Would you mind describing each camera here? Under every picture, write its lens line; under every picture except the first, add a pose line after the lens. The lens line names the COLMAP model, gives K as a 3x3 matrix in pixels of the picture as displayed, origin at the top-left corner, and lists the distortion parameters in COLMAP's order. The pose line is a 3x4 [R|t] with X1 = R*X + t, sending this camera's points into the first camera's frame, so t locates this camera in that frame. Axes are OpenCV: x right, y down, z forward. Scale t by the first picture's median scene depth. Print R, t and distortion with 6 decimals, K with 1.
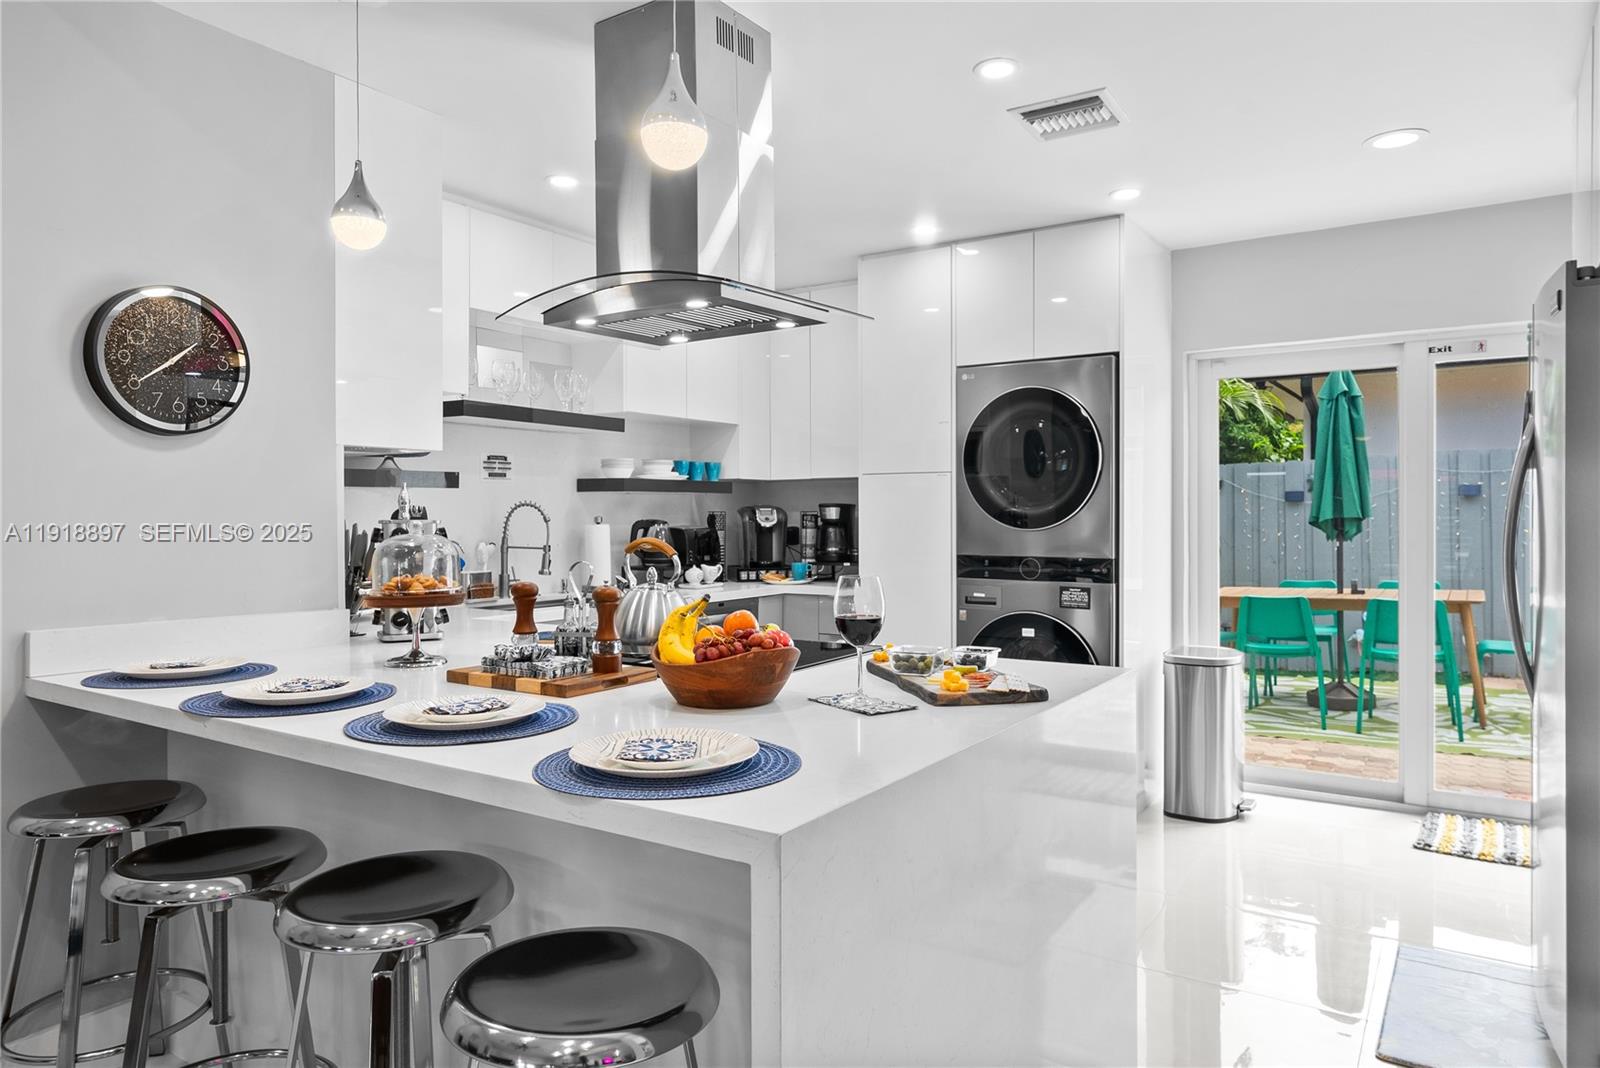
lens RADIAL K [[993.8, 0, 800.6], [0, 993.8, 526.5], [0, 0, 1]] dist [-0.002731, -0.000360]
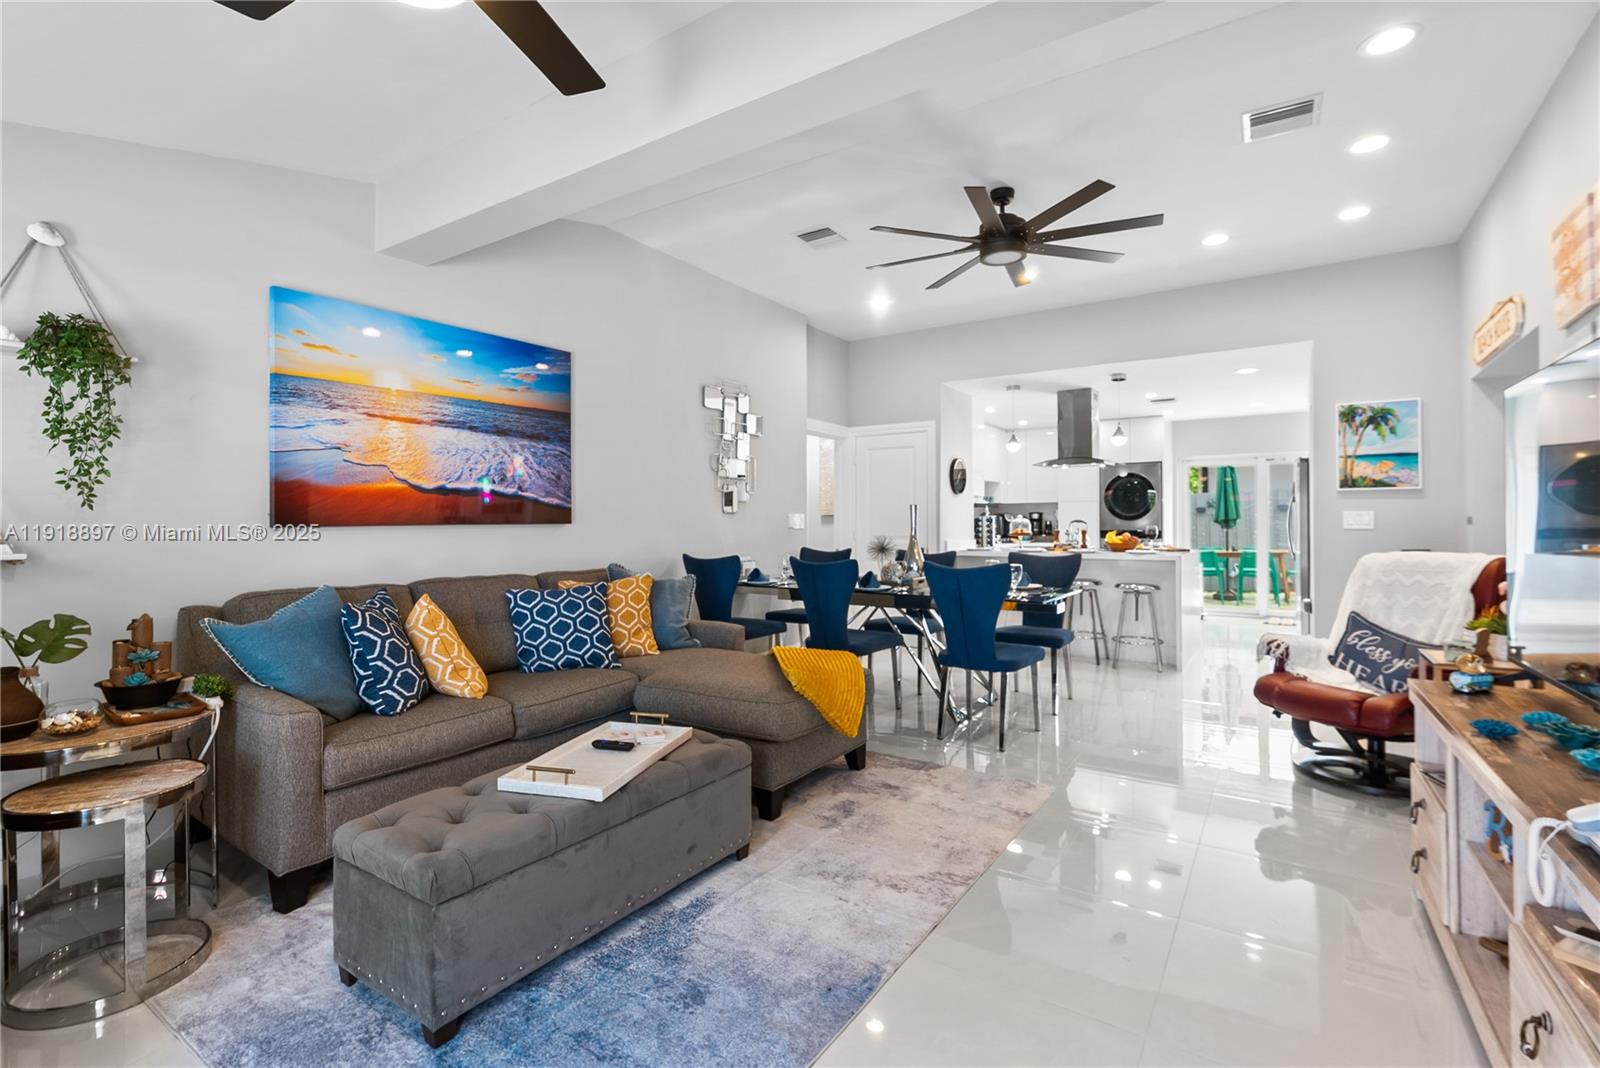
lens RADIAL K [[721.2, 0, 797.4], [0, 721.2, 521.4], [0, 0, 1]] dist [-0.001014, -0.000123]
pose [[0.999981, 0.002816, -0.005434, -0.573557], [-0.002867, 0.999952, -0.009343, 0.020786], [0.005408, 0.009359, 0.999942, -0.876771]]
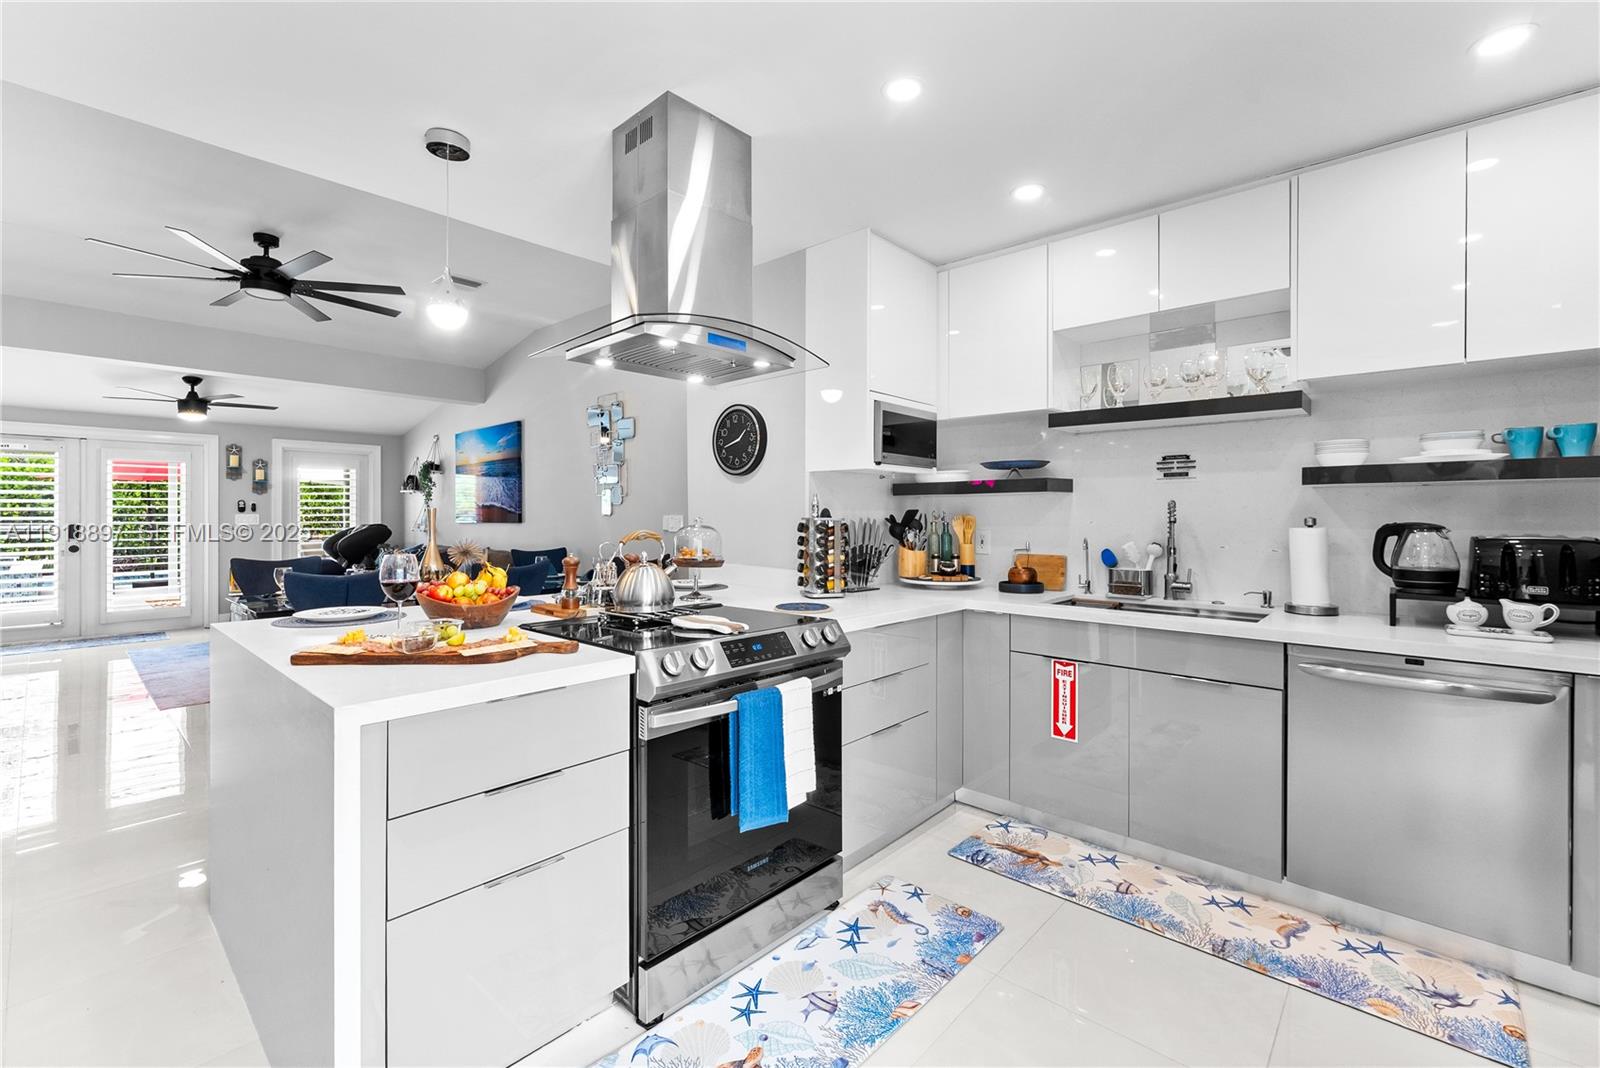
lens RADIAL K [[697.2, 0, 812.9], [0, 697.2, 516.7], [0, 0, 1]] dist [0.000697, 0.000307]
pose [[-0.142873, 0.007390, -0.989713, 0.347495], [-0.009117, 0.999920, 0.008783, -0.010500], [0.989699, 0.010278, -0.142794, 0.599392]]
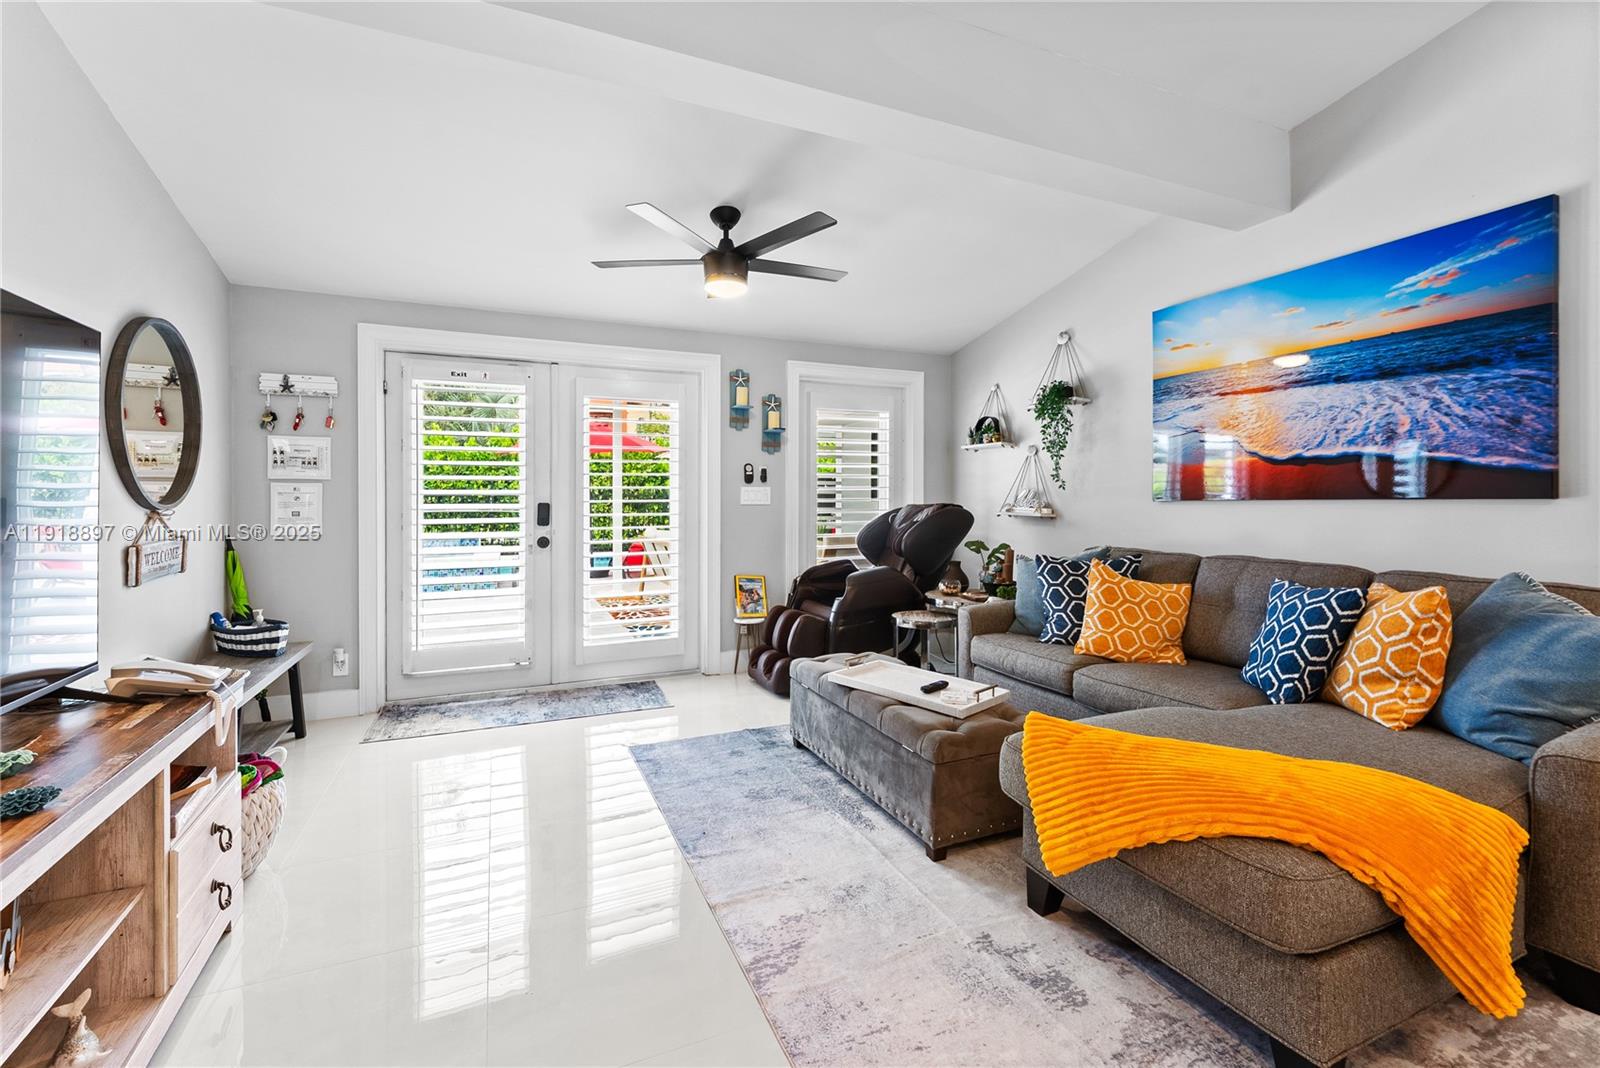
lens RADIAL K [[693.3, 0, 805.7], [0, 693.3, 499.4], [0, 0, 1]] dist [-0.001106, -0.000463]
pose [[-0.532689, 0.007235, -0.846280, -0.225268], [-0.003636, 0.999935, 0.010838, 0.014099], [0.846304, 0.008850, -0.532627, -0.262880]]
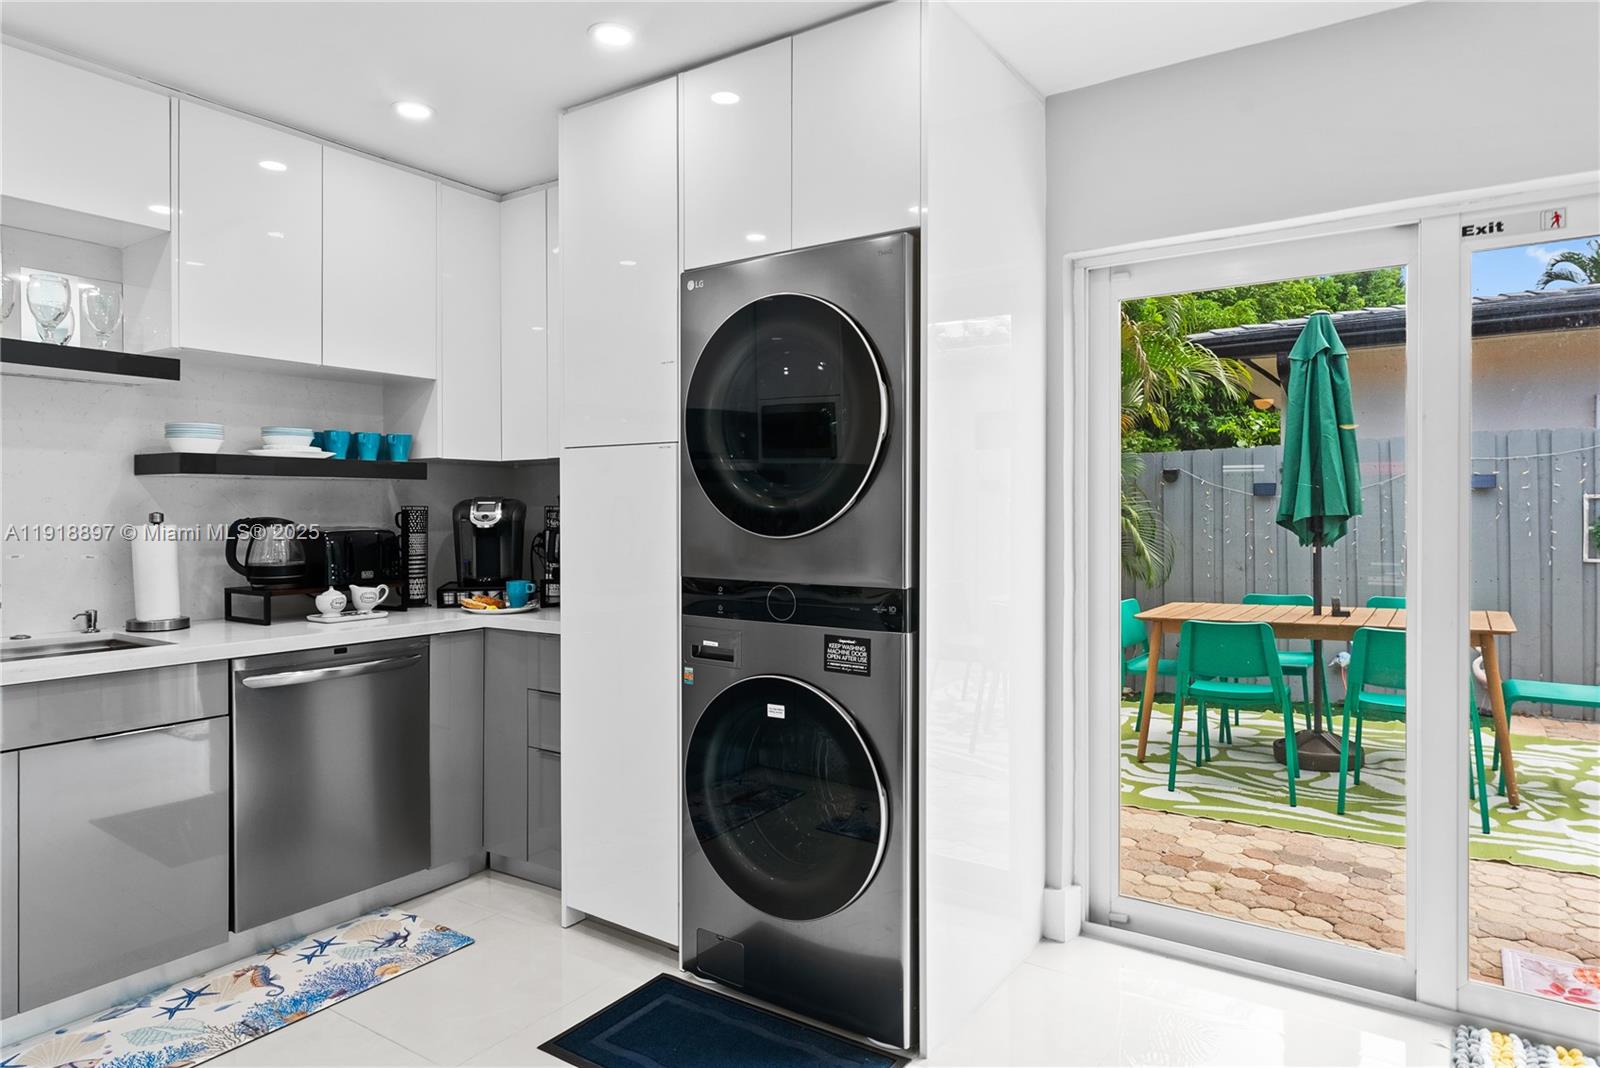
lens RADIAL K [[957.7, 0, 796.9], [0, 957.7, 525.4], [0, 0, 1]] dist [0.002334, 0.000829]
pose [[0.999974, 0.001979, -0.006933, 0.188766], [-0.001951, 0.999990, 0.003987, -0.004663], [0.006941, -0.003973, 0.999968, 0.332149]]
